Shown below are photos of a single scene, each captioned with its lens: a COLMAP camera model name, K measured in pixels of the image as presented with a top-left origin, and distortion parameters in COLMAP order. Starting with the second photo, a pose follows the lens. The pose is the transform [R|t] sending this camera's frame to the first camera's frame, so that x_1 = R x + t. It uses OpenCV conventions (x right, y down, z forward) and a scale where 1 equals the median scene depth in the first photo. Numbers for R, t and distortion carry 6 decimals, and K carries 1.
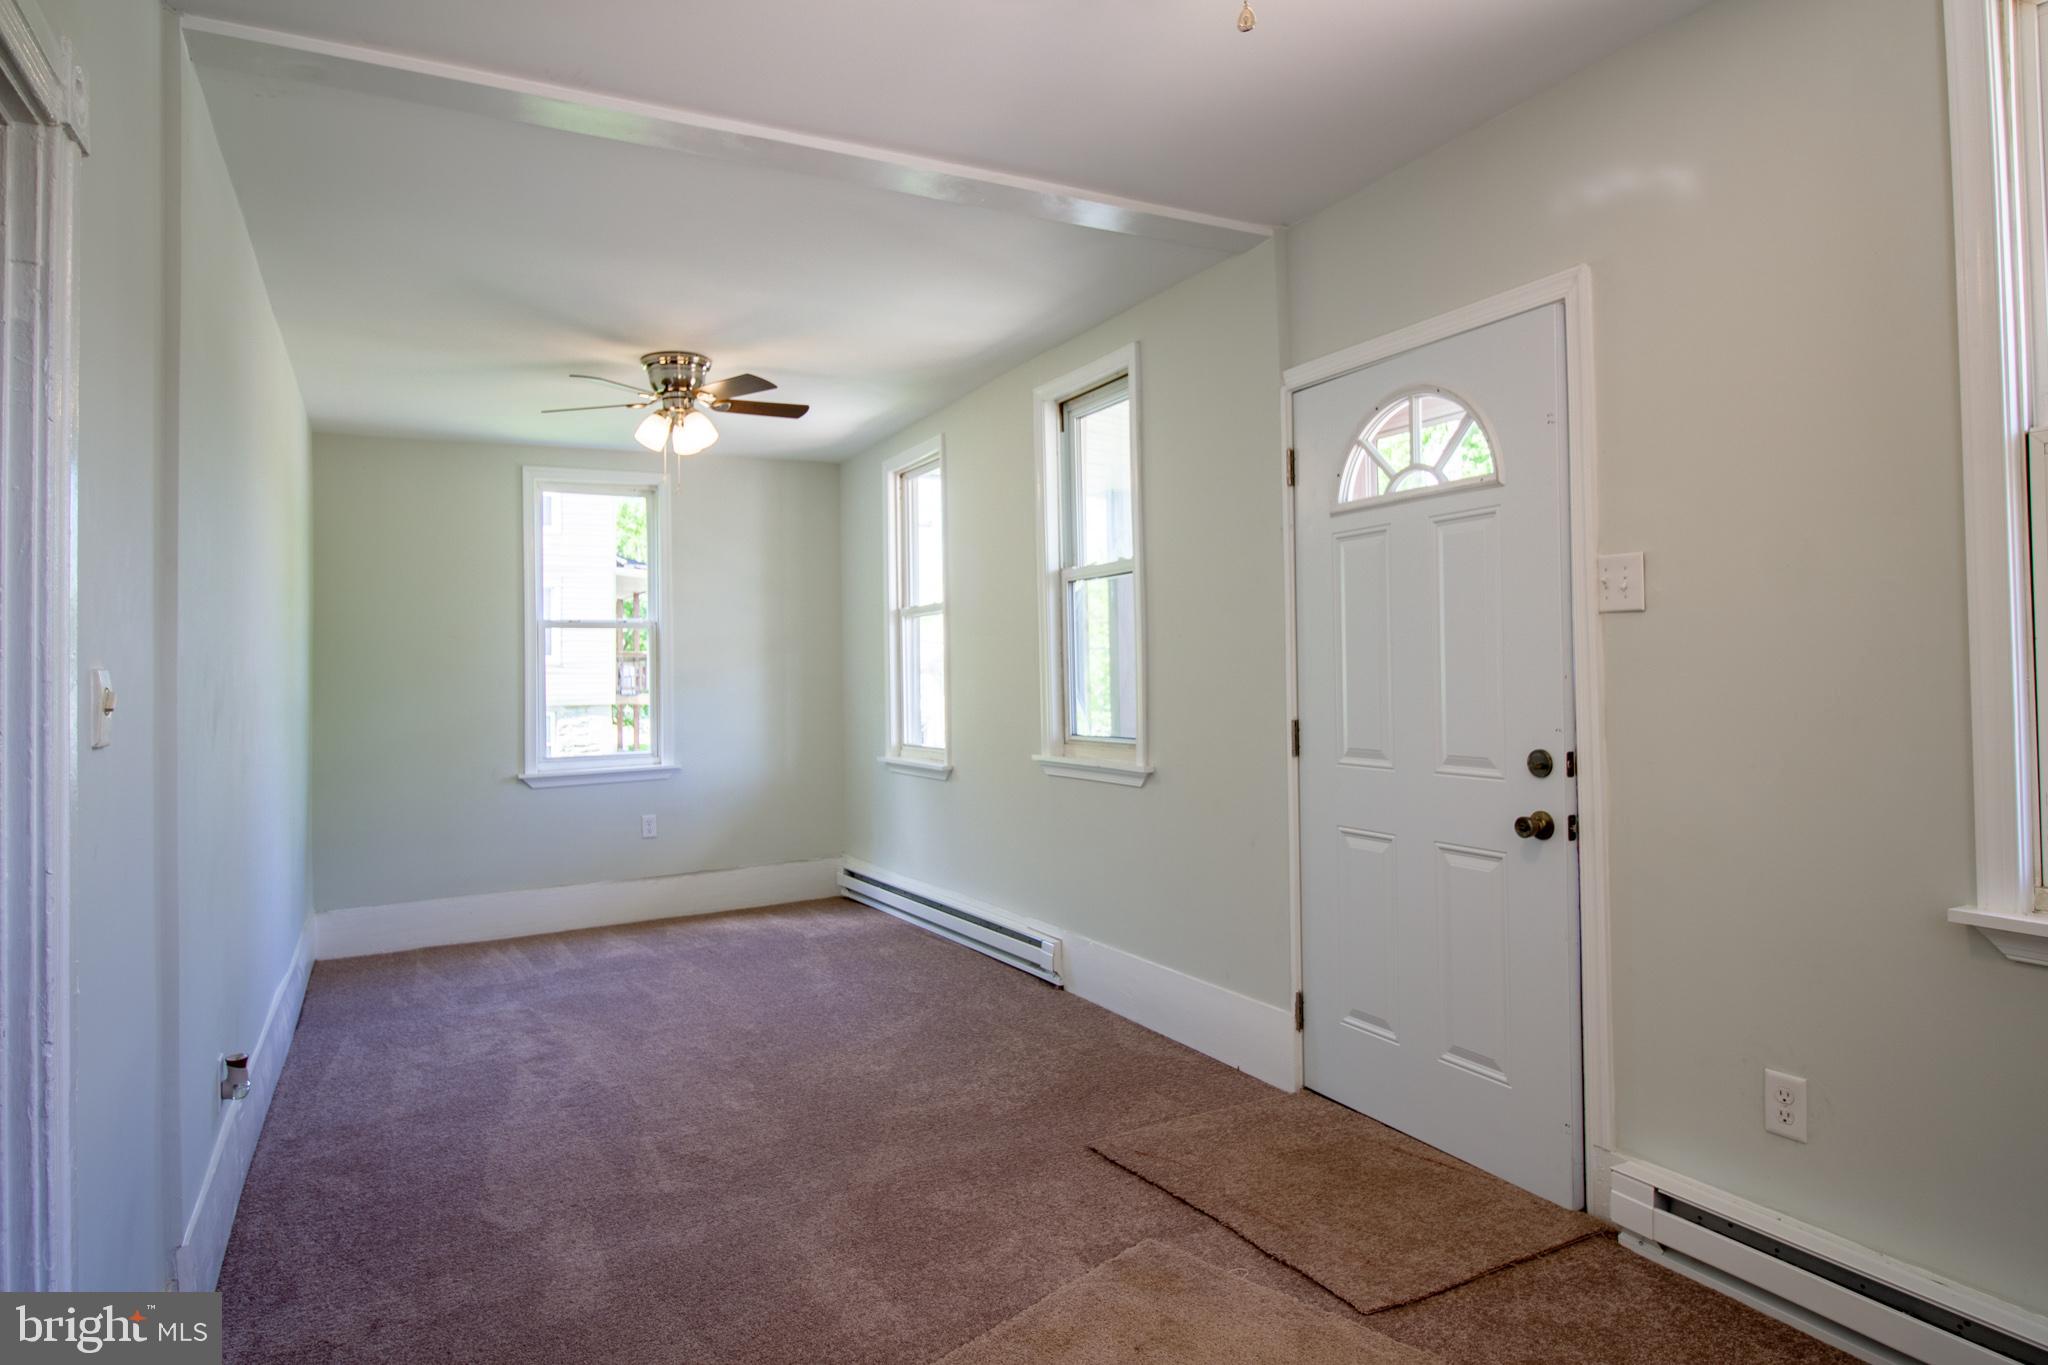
lens RADIAL K [[1180.0, 0, 1018.7], [0, 1180.0, 640.8], [0, 0, 1]] dist [-0.001450, -0.002632]
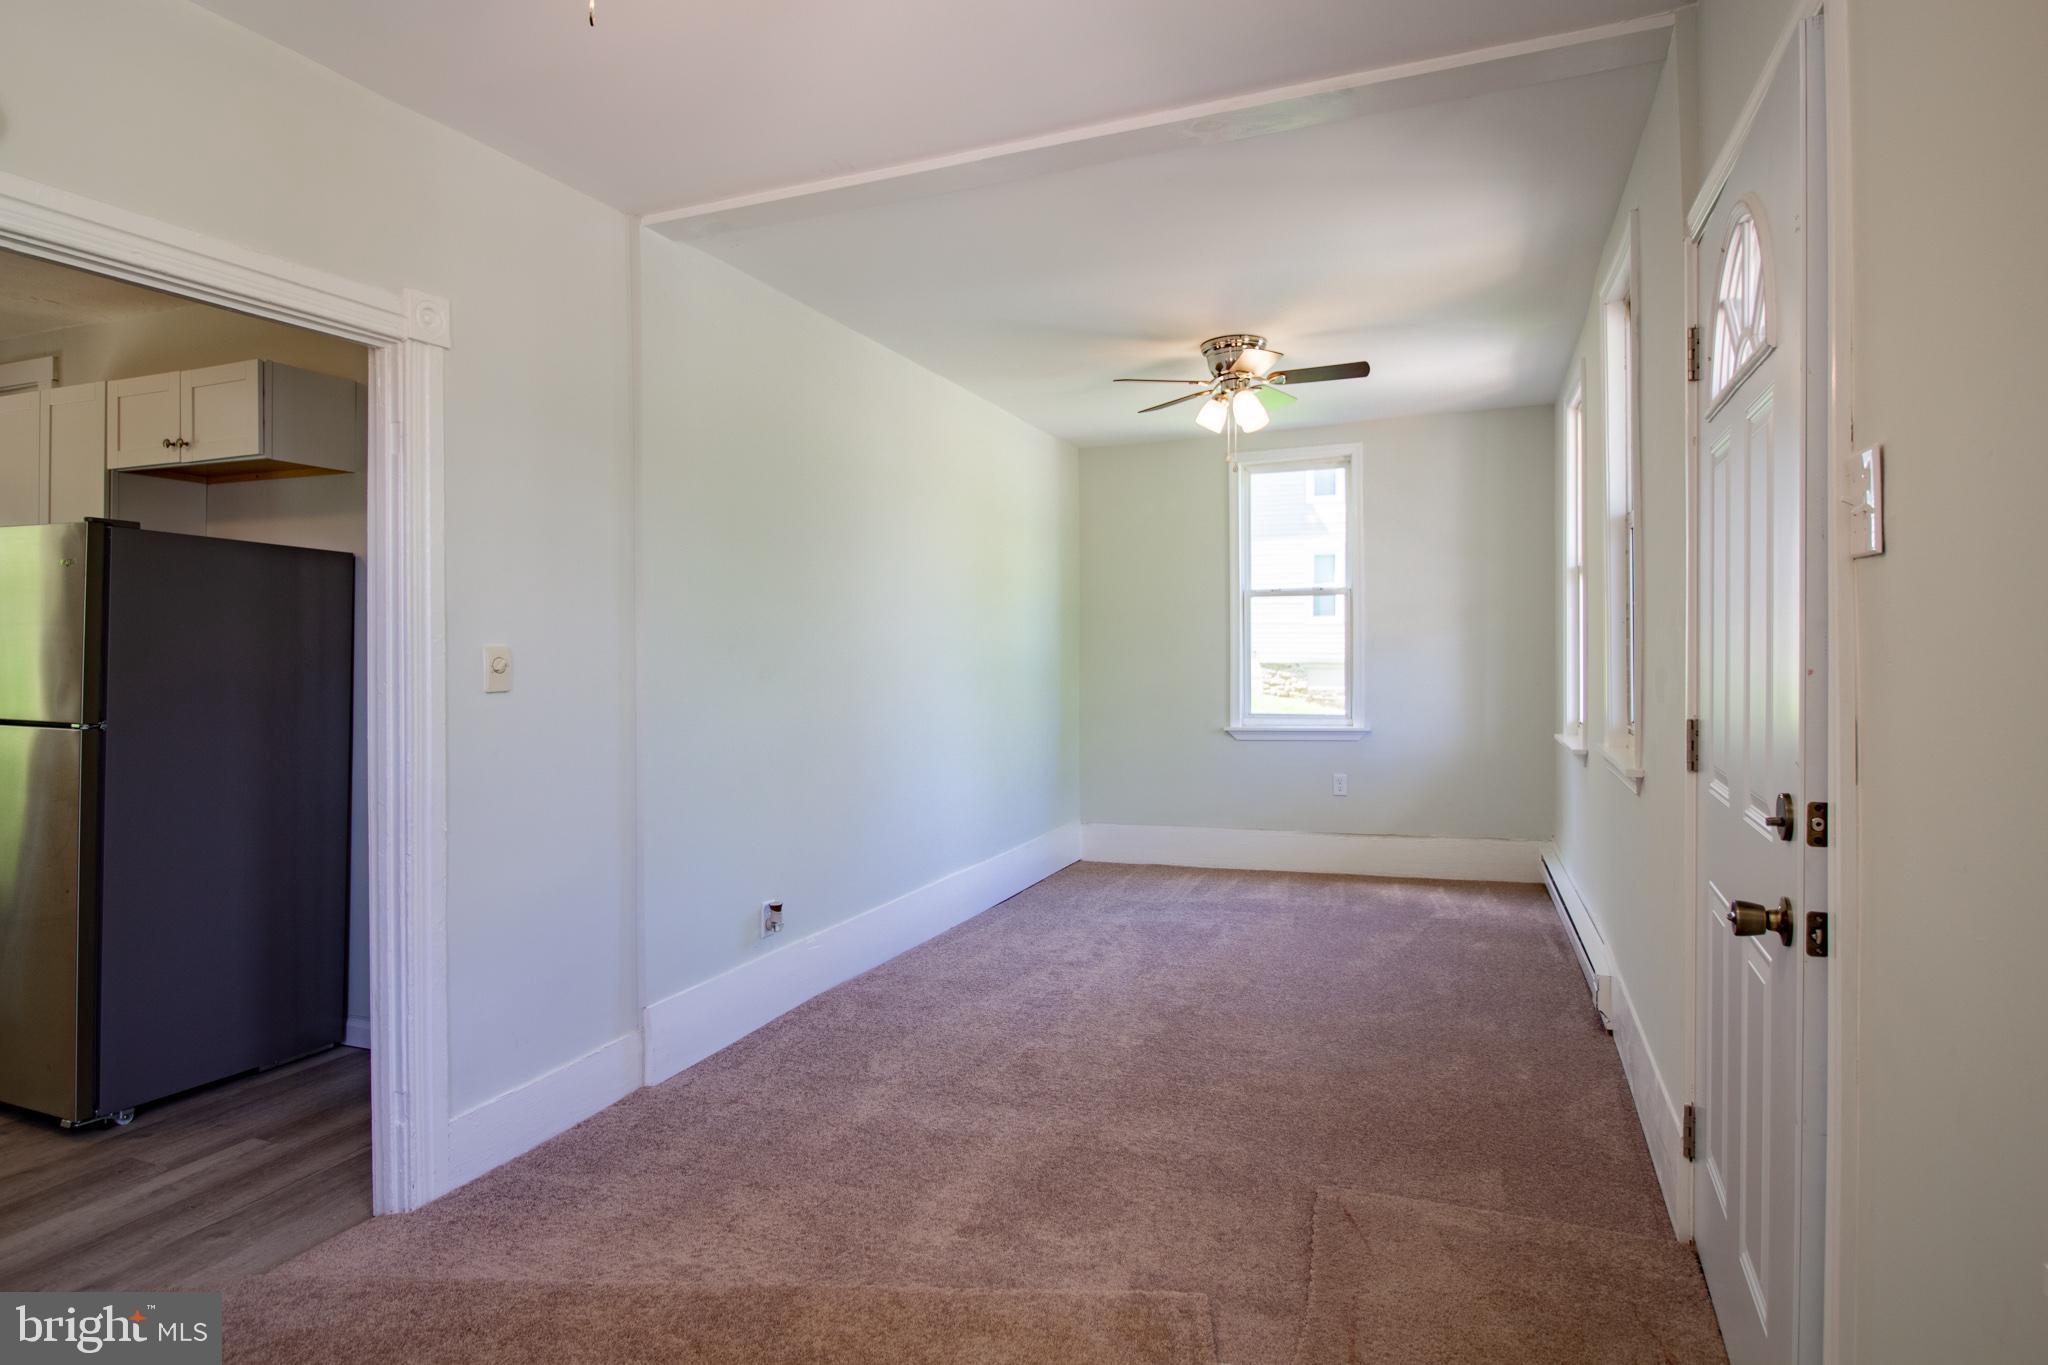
lens RADIAL K [[1133.1, 0, 1038.5], [0, 1133.1, 645.5], [0, 0, 1]] dist [0.007385, 0.000350]
pose [[0.647773, 0.011381, -0.761748, 0.374021], [0.020634, 0.999260, 0.032476, -0.005313], [0.761554, -0.036755, 0.647059, 0.204821]]
